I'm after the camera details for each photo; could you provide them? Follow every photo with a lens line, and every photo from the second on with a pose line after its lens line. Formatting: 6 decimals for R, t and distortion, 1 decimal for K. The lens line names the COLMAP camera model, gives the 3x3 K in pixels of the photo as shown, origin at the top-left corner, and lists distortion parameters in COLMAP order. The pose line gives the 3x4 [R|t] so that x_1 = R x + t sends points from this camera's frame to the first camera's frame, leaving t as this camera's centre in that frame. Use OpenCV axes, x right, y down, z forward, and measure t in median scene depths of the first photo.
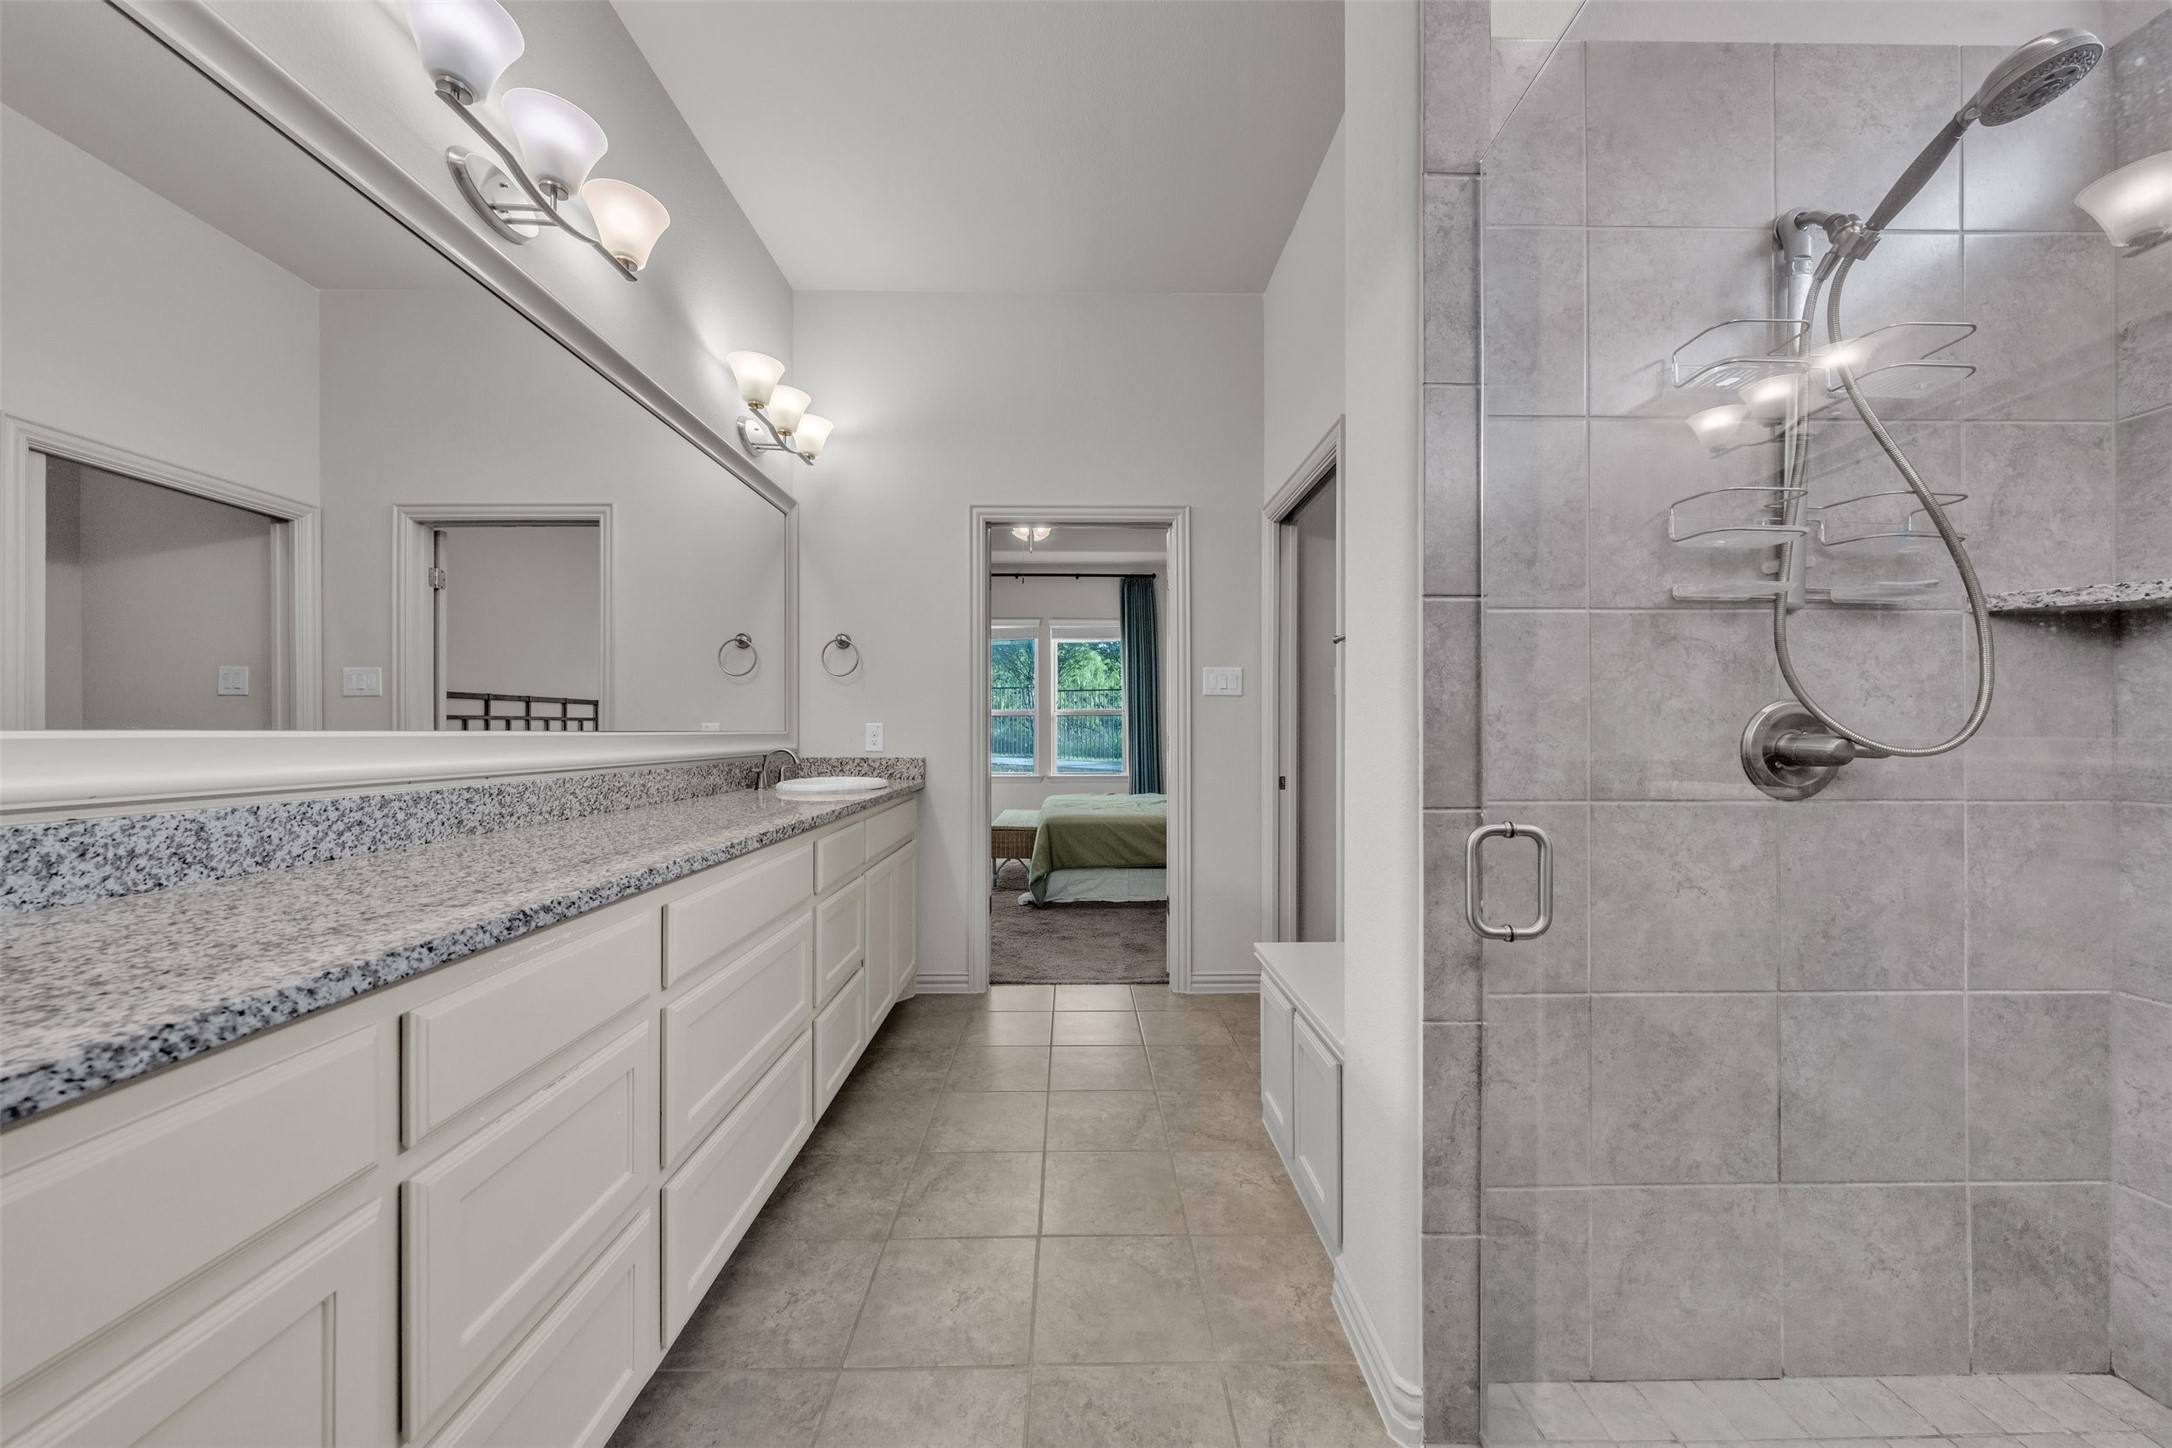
lens RADIAL K [[827.3, 0, 1087.4], [0, 827.3, 729.6], [0, 0, 1]] dist [-0.000032, 0.000003]
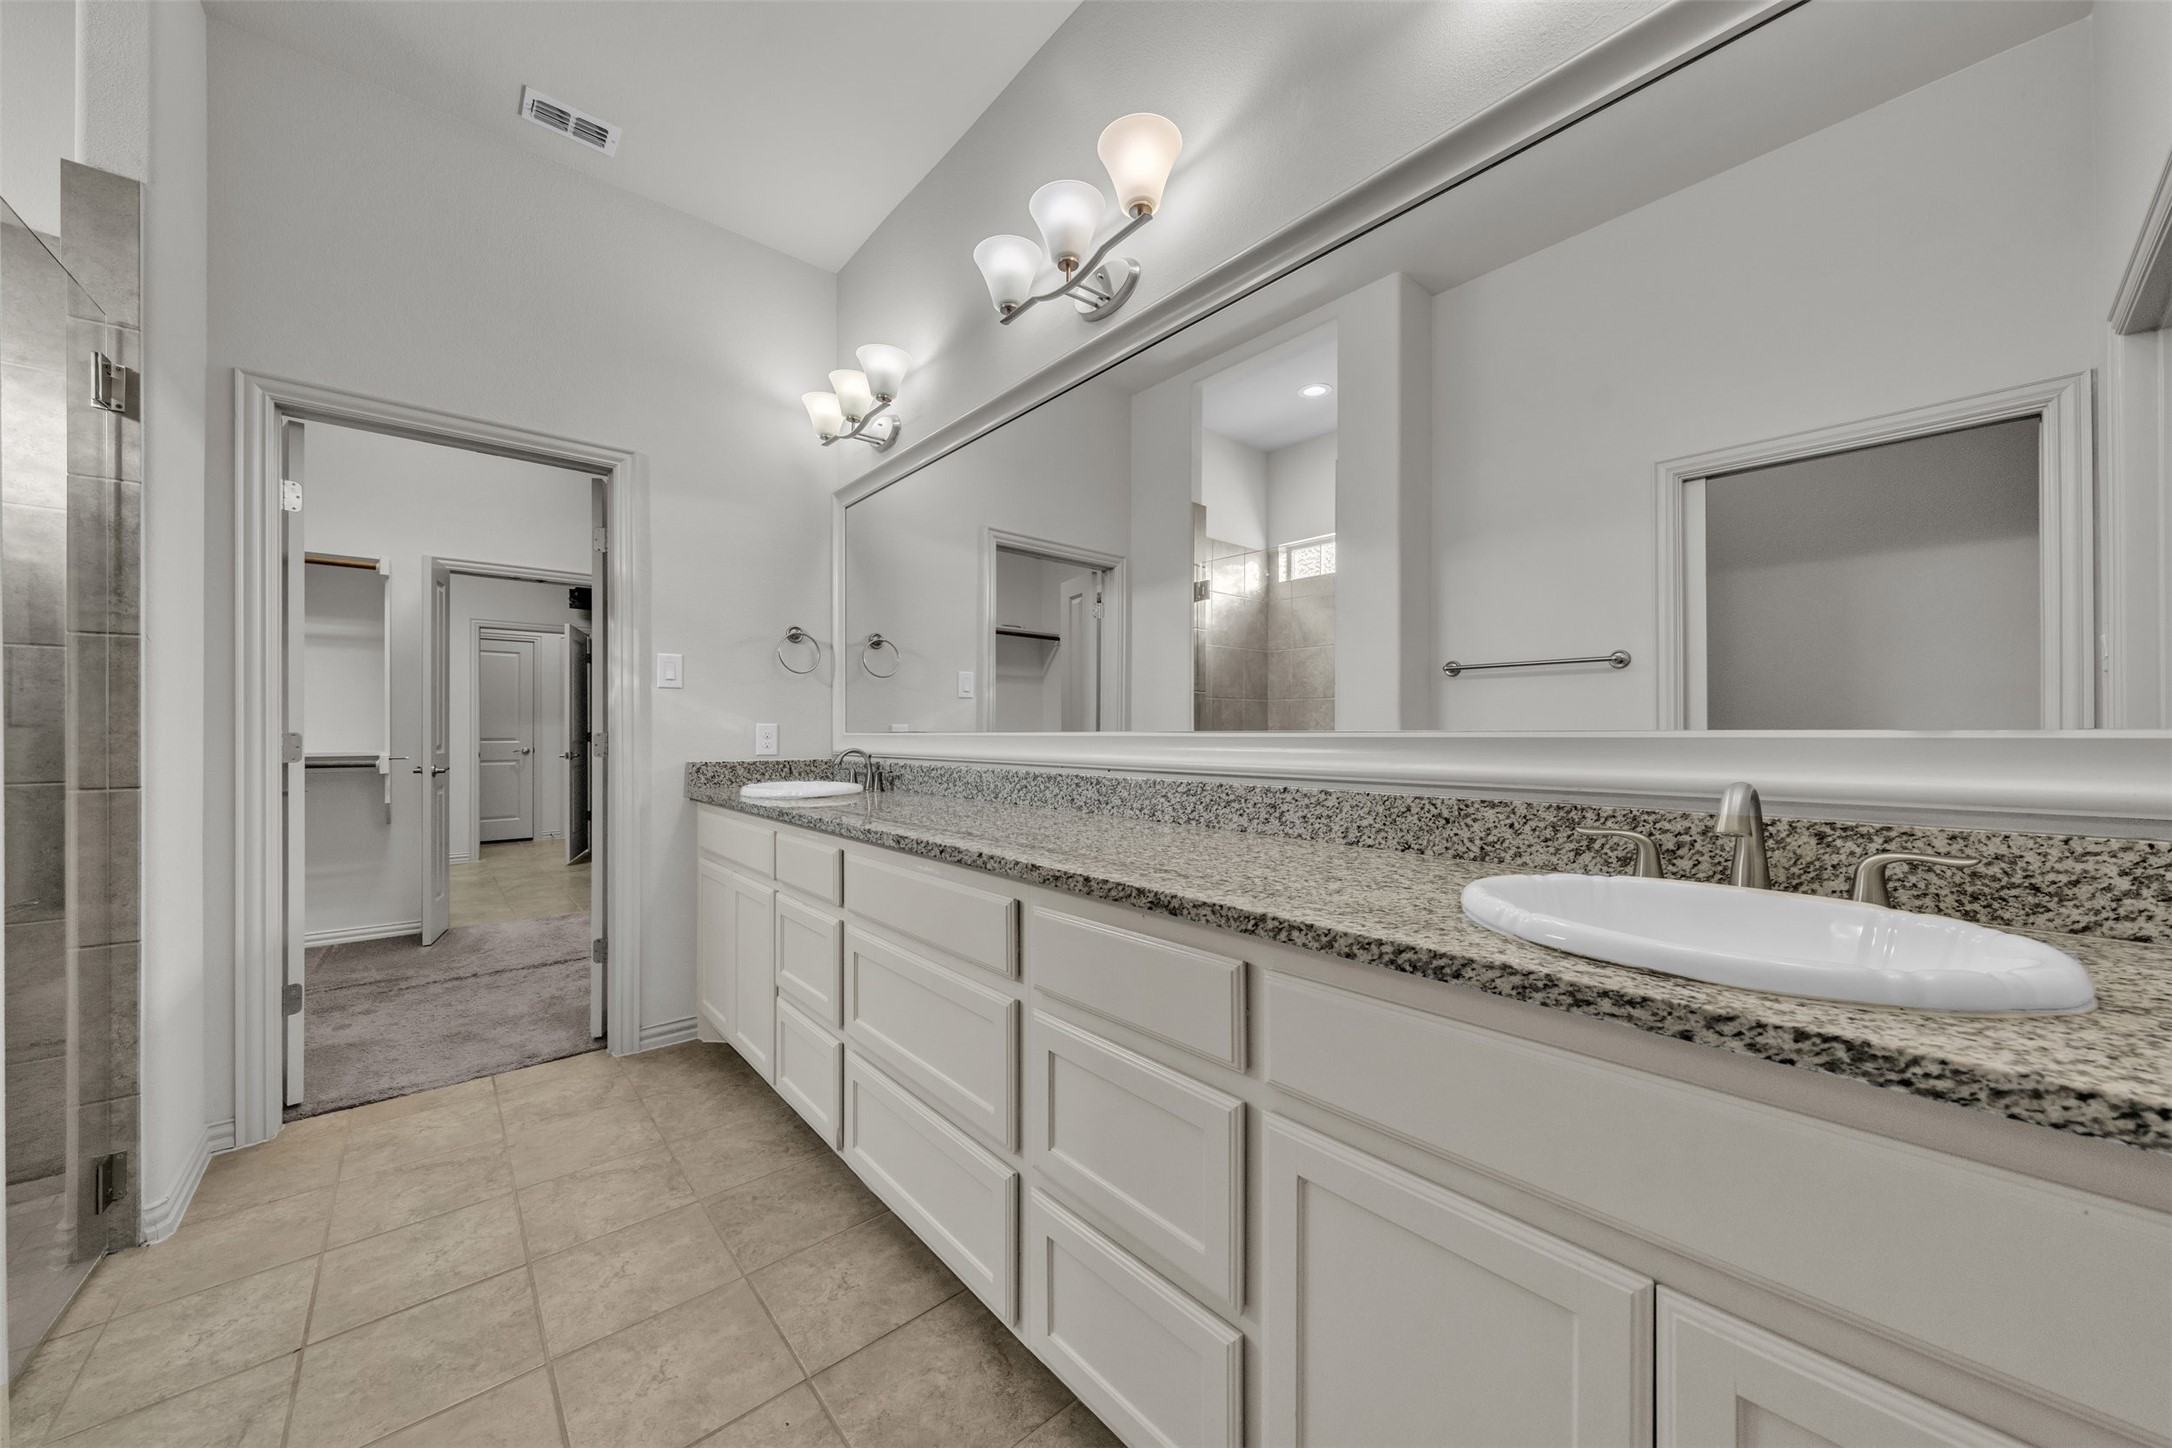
lens RADIAL K [[755.1, 0, 1089.9], [0, 755.1, 731.1], [0, 0, 1]] dist [-0.000983, -0.000040]
pose [[-0.763676, 0.000590, -0.645600, 0.019250], [0.004769, 0.999977, -0.004727, 0.005928], [0.645583, -0.006689, -0.763661, 2.049993]]
